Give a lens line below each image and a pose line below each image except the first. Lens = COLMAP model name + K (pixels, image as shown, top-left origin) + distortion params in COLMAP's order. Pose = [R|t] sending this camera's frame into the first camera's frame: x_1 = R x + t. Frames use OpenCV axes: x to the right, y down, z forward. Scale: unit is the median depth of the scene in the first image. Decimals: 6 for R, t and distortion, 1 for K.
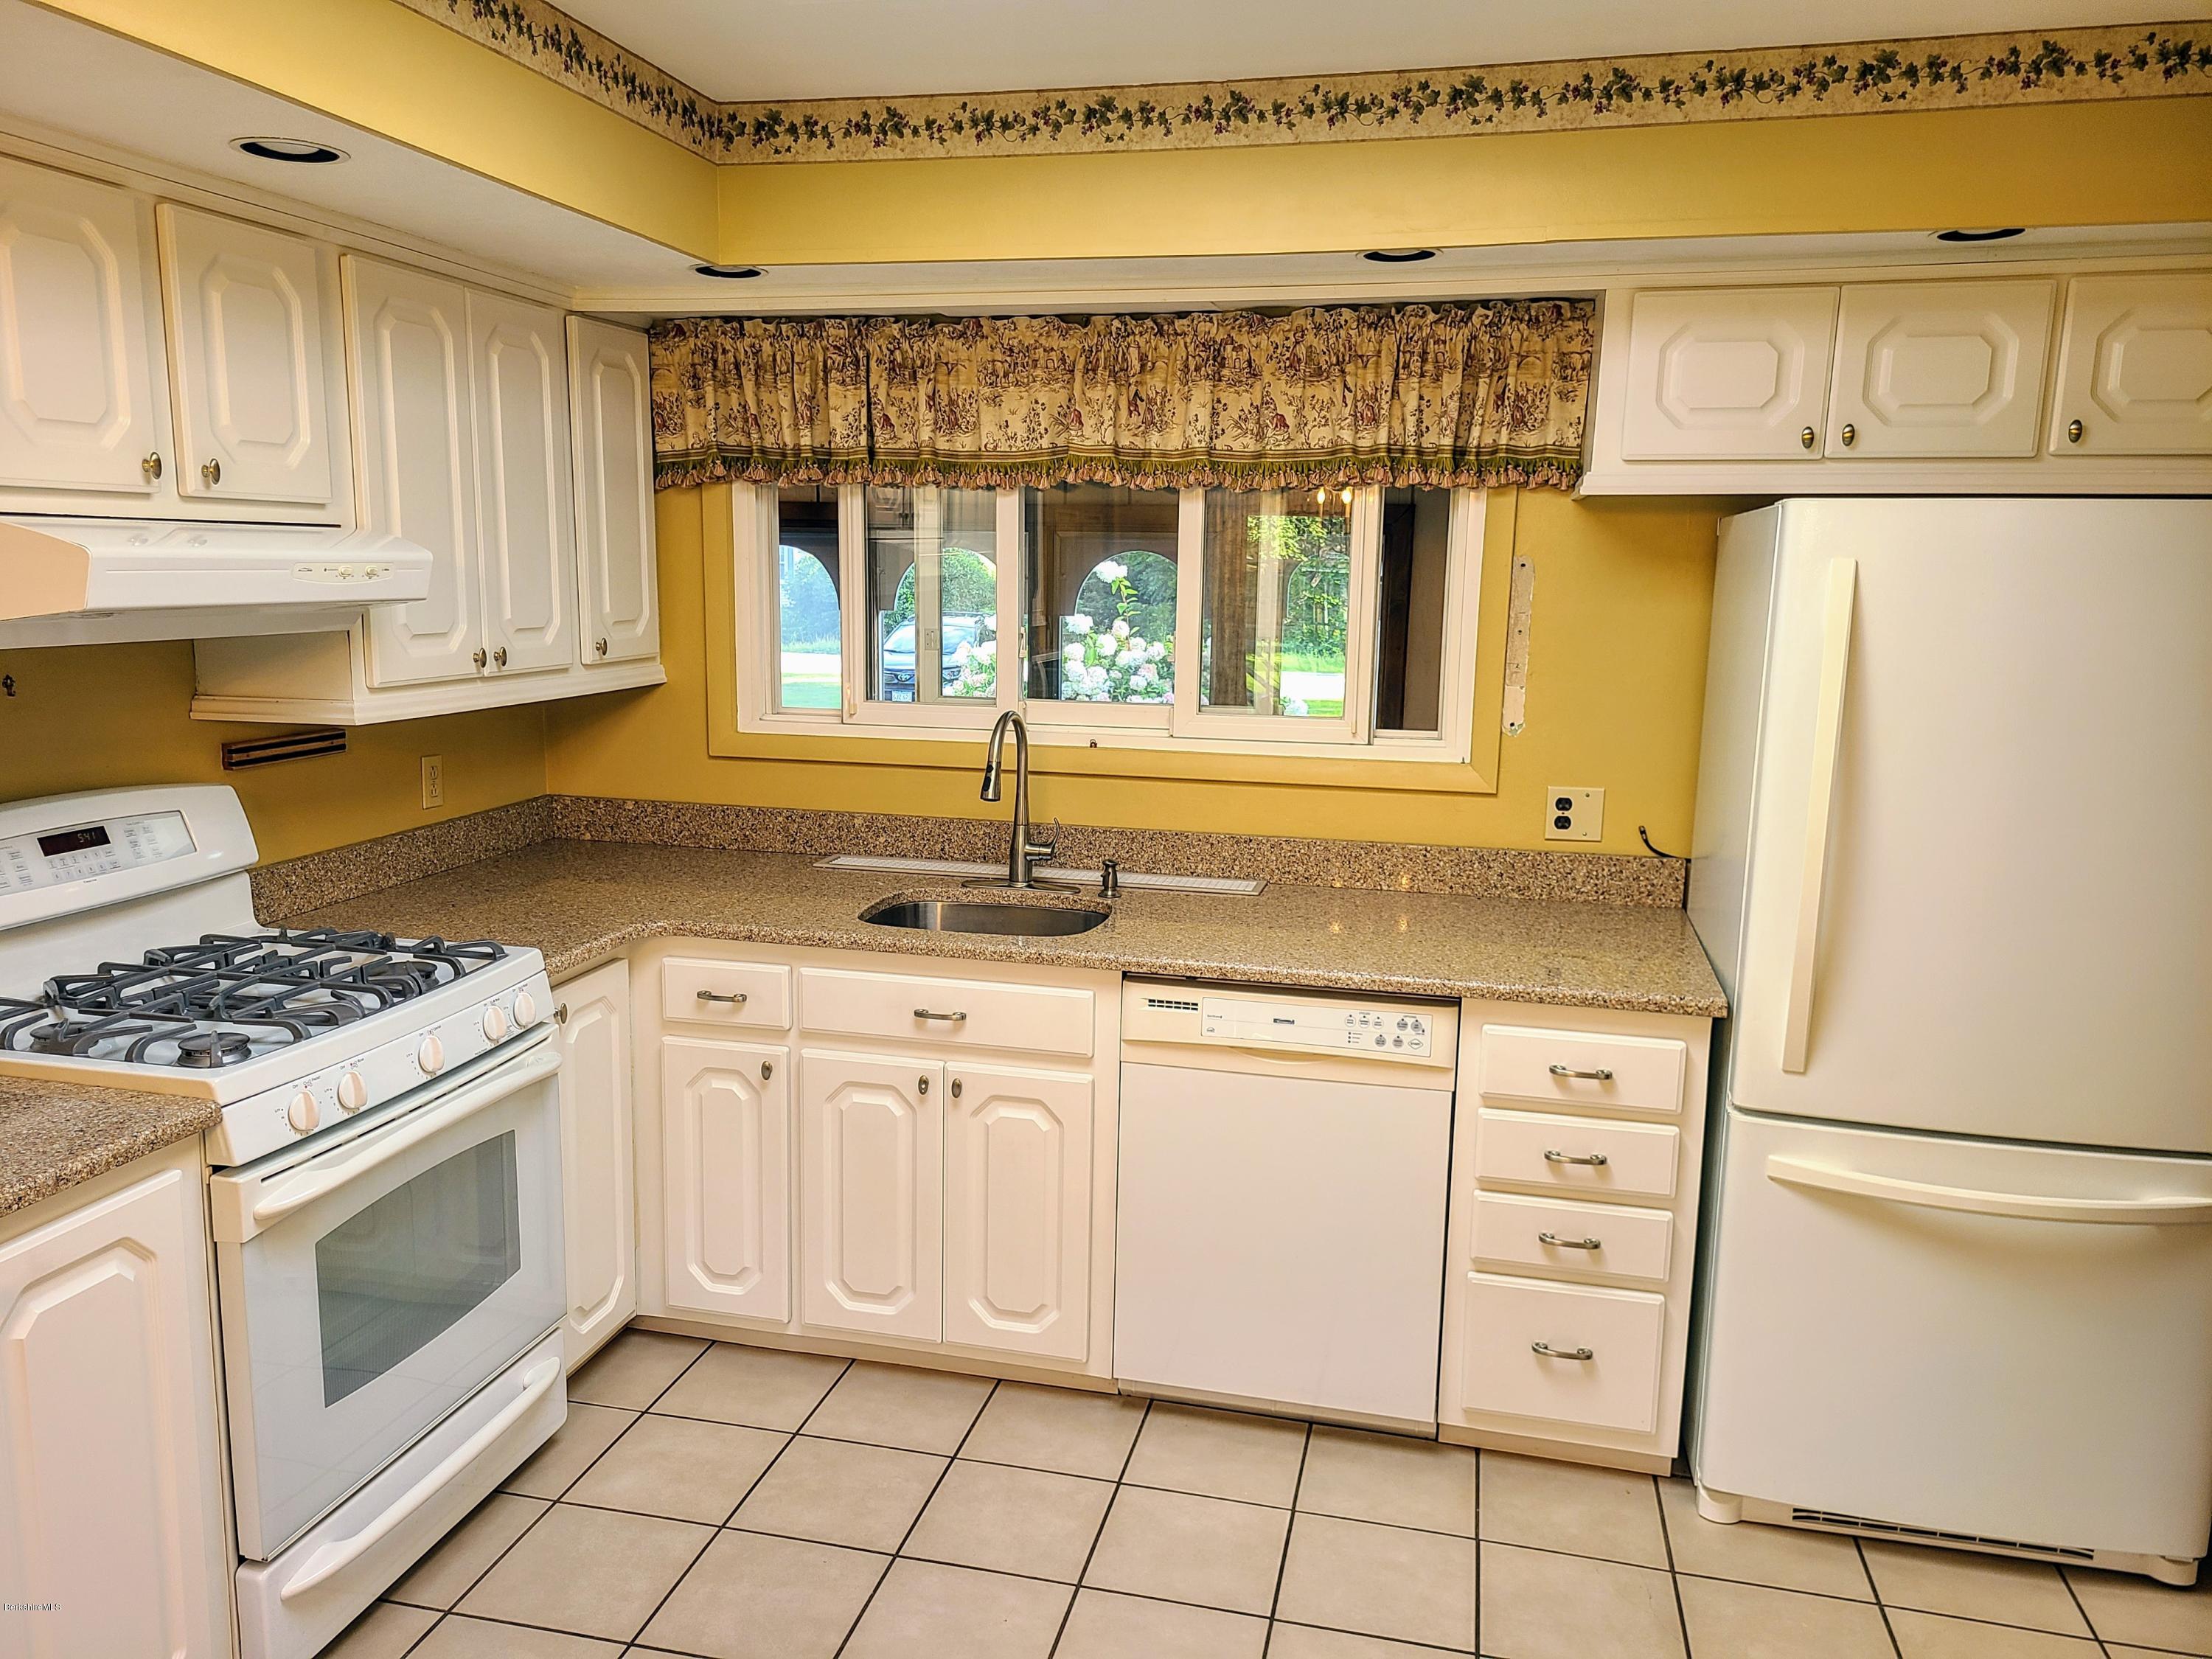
lens RADIAL K [[1609.6, 0, 1090.9], [0, 1609.6, 845.3], [0, 0, 1]] dist [0.027287, -0.021994]
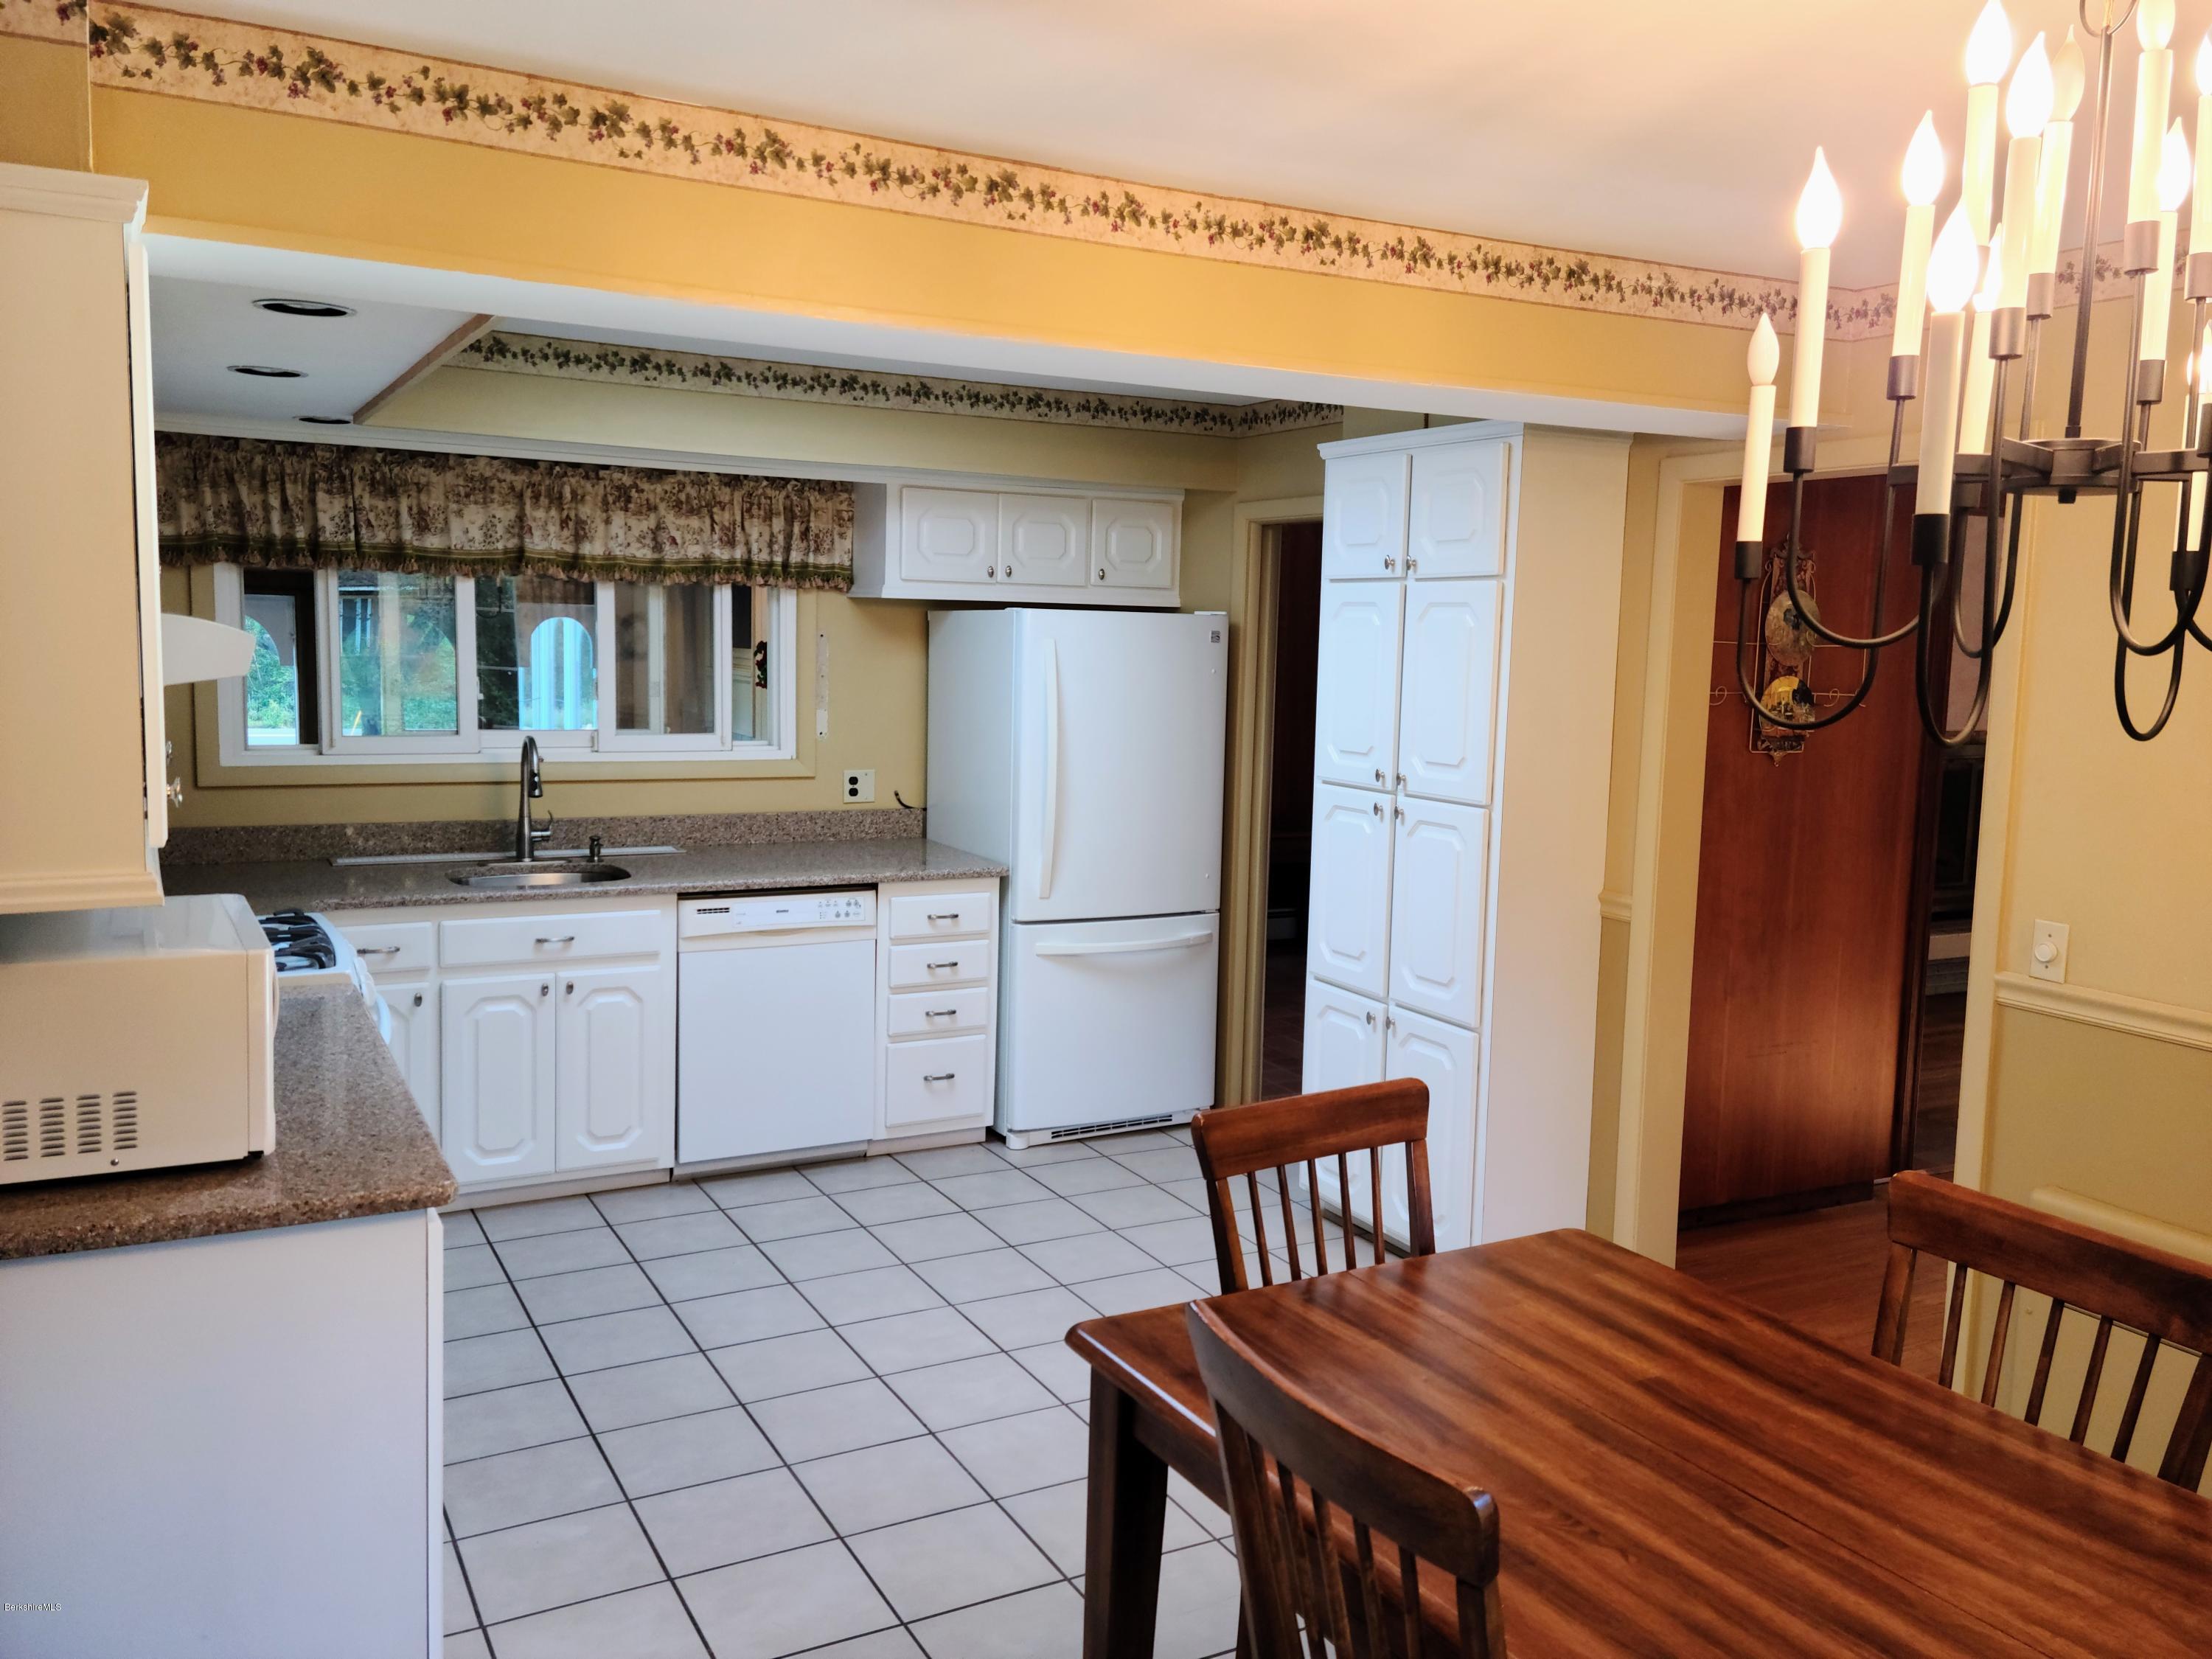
lens RADIAL K [[1792.9, 0, 1109.2], [0, 1792.9, 825.6], [0, 0, 1]] dist [0.013066, -0.003839]
pose [[0.729713, -0.069691, 0.680193, -0.770083], [0.100388, 0.994932, -0.005758, 0.057207], [-0.676344, 0.072485, 0.733011, -0.513310]]
